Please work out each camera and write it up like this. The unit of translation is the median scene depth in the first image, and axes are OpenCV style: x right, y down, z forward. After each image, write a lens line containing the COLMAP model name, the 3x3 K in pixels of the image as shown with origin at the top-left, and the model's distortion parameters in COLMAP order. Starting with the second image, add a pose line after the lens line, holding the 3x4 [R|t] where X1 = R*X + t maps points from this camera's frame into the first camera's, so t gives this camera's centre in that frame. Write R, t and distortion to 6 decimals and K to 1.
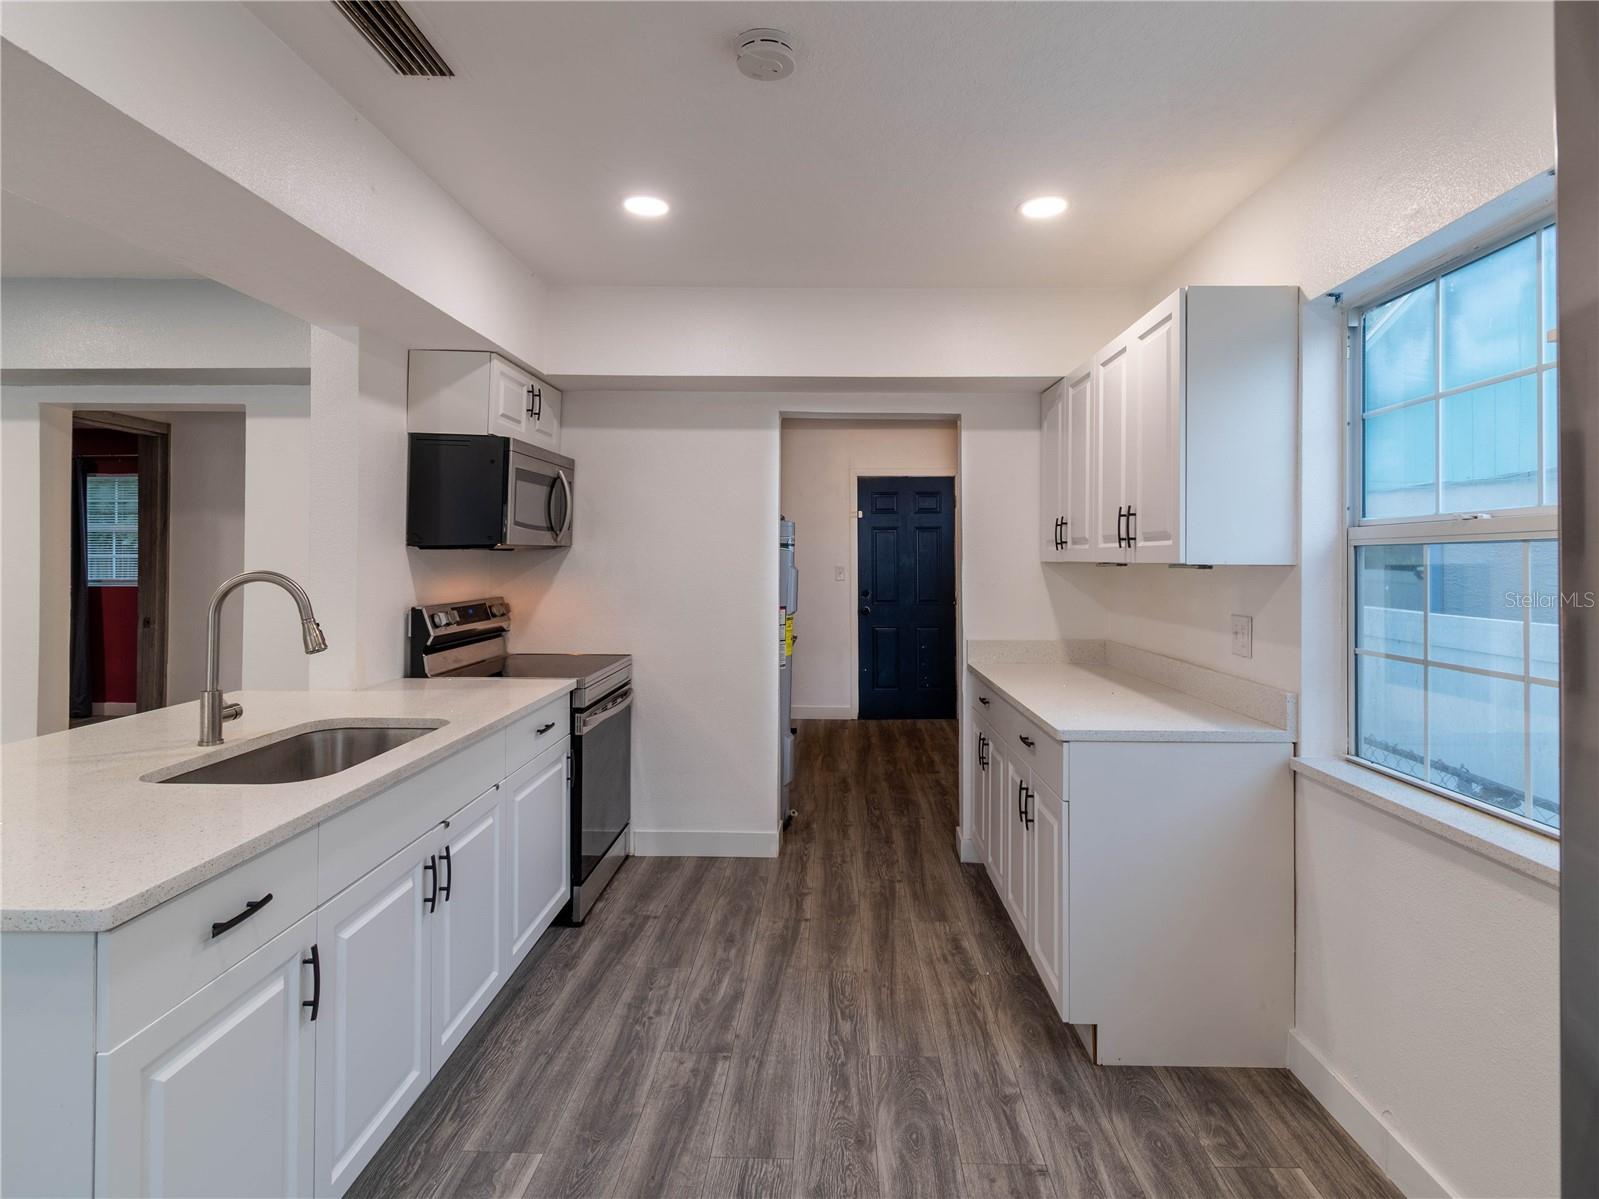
lens RADIAL K [[855.8, 0, 829.4], [0, 855.8, 551.7], [0, 0, 1]] dist [0.005068, -0.001799]
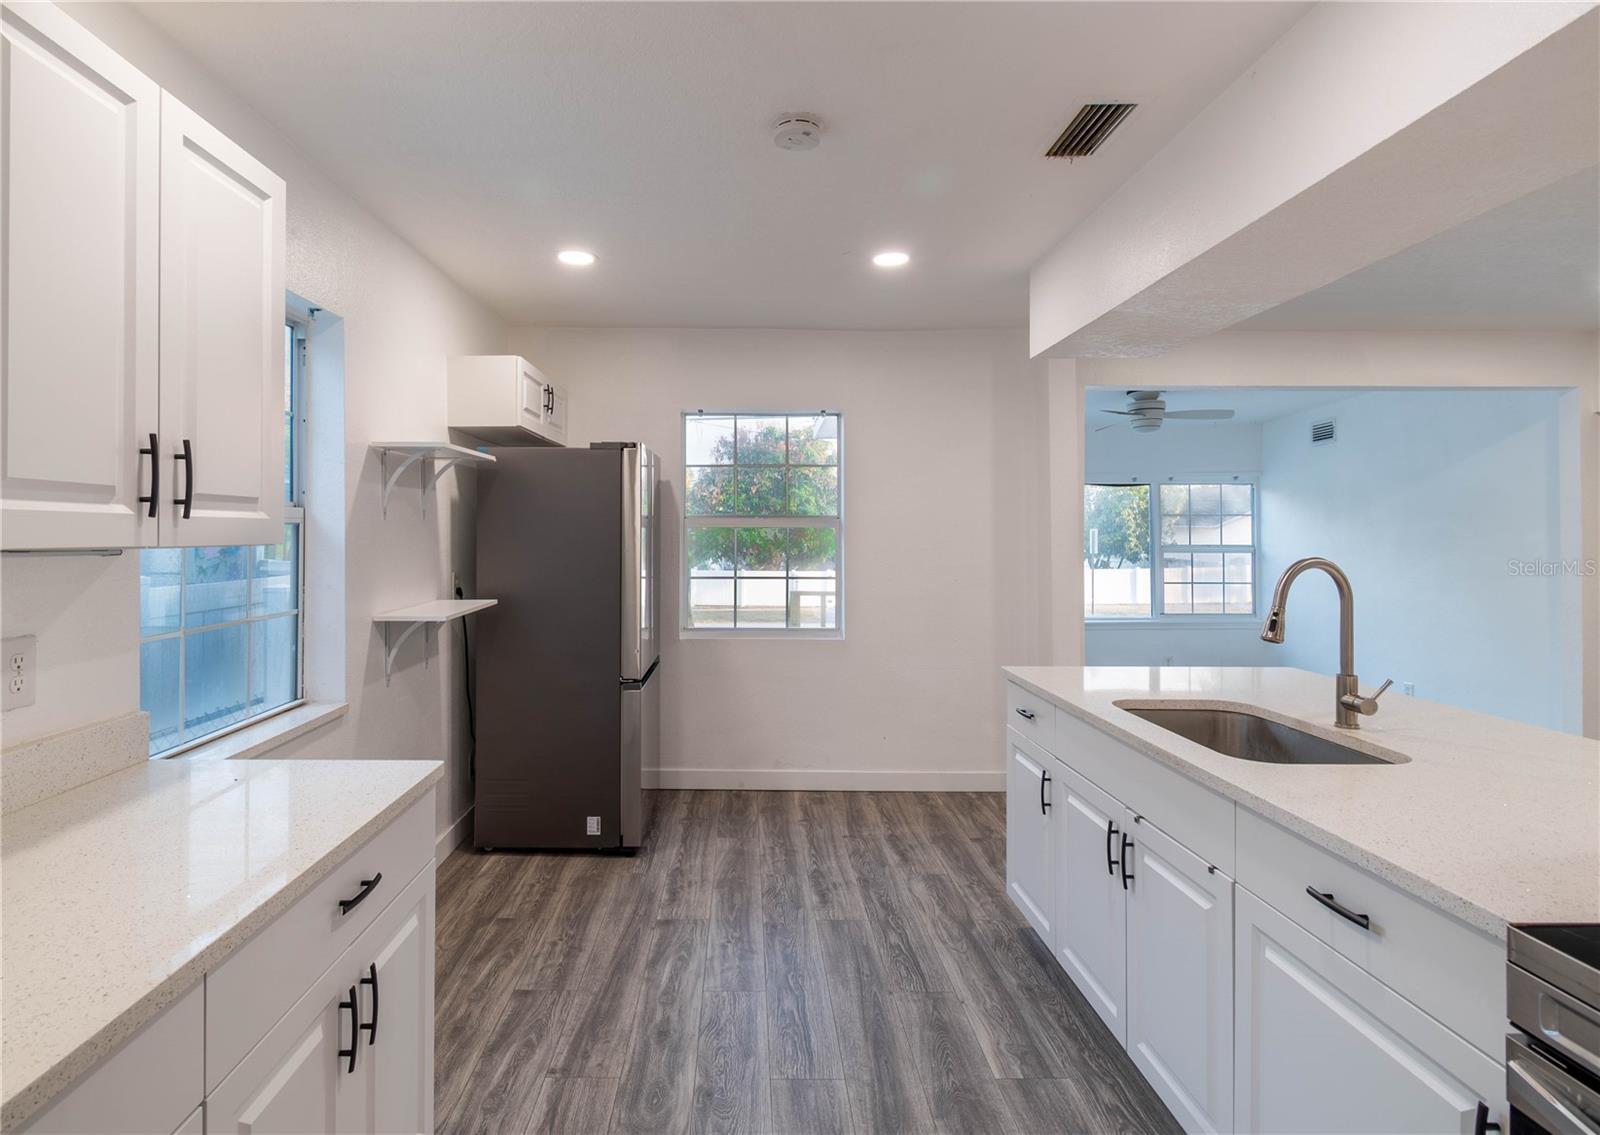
lens RADIAL K [[844.4, 0, 742.9], [0, 844.4, 515.3], [0, 0, 1]] dist [0.022049, -0.003931]
pose [[-0.999898, -0.007812, -0.011993, 0.007528], [-0.007439, 0.999497, -0.030839, 0.005698], [0.012228, -0.030746, -0.999452, 1.333424]]
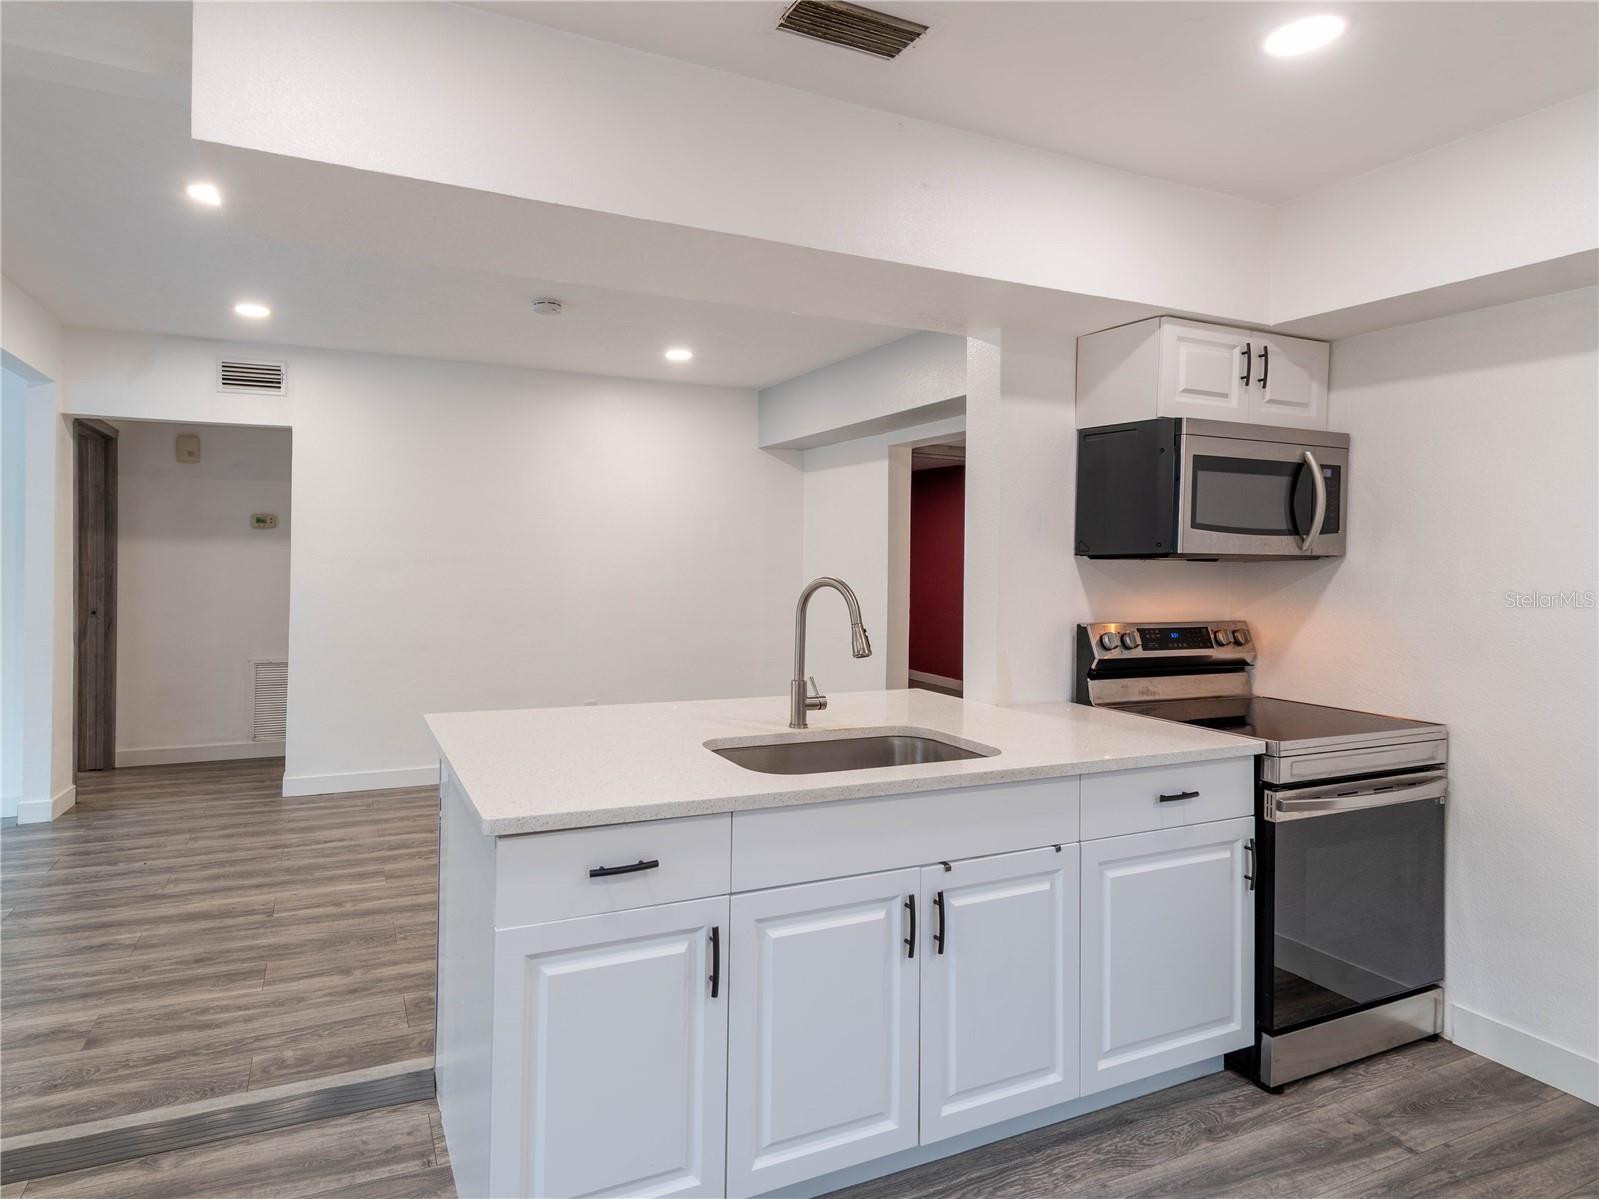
lens RADIAL K [[855.8, 0, 676.9], [0, 855.8, 550.7], [0, 0, 1]] dist [0.005068, -0.001799]
pose [[0.380487, -0.008582, -0.924746, 0.180564], [-0.009060, 0.999874, -0.013007, 0.003990], [0.924742, 0.013327, 0.380361, 0.271618]]
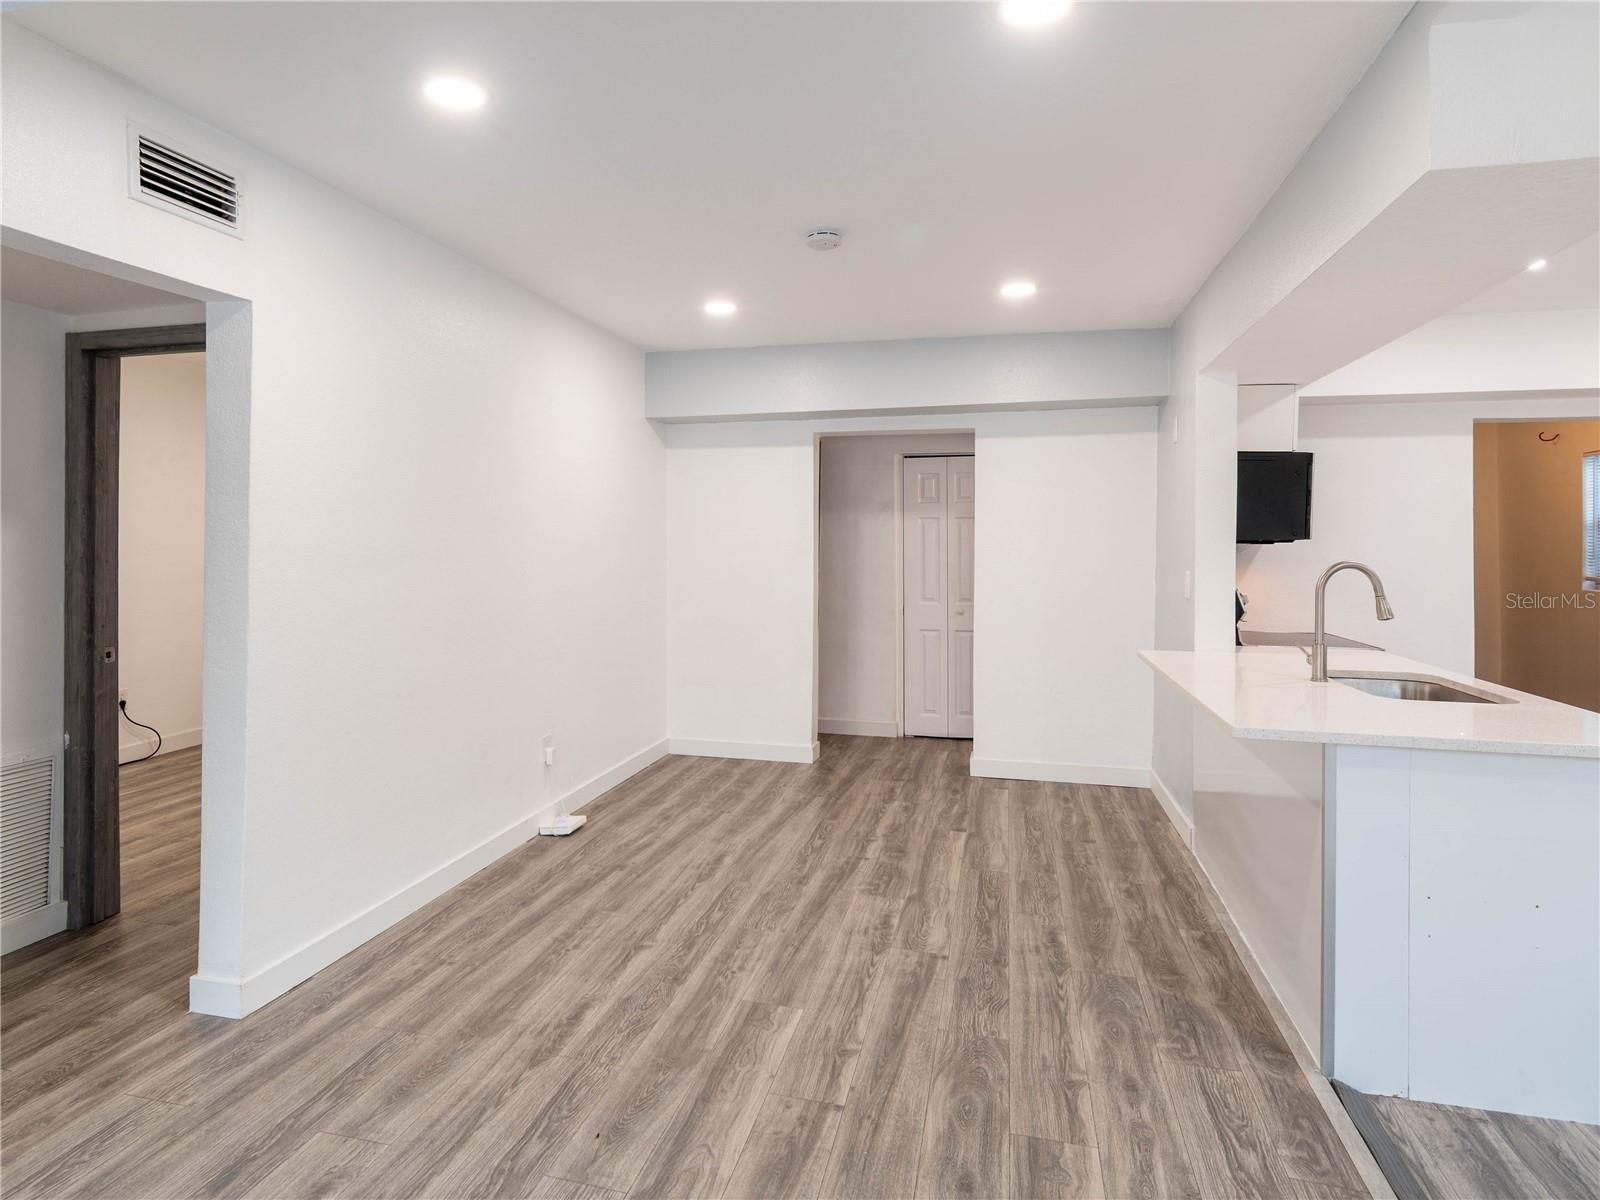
lens RADIAL K [[869.4, 0, 768.5], [0, 869.4, 549.9], [0, 0, 1]] dist [0.006920, -0.003734]
pose [[0.969331, 0.001102, -0.245756, -0.827623], [0.001884, 0.999927, 0.011914, -0.009293], [0.245752, -0.012012, 0.969258, -0.435963]]
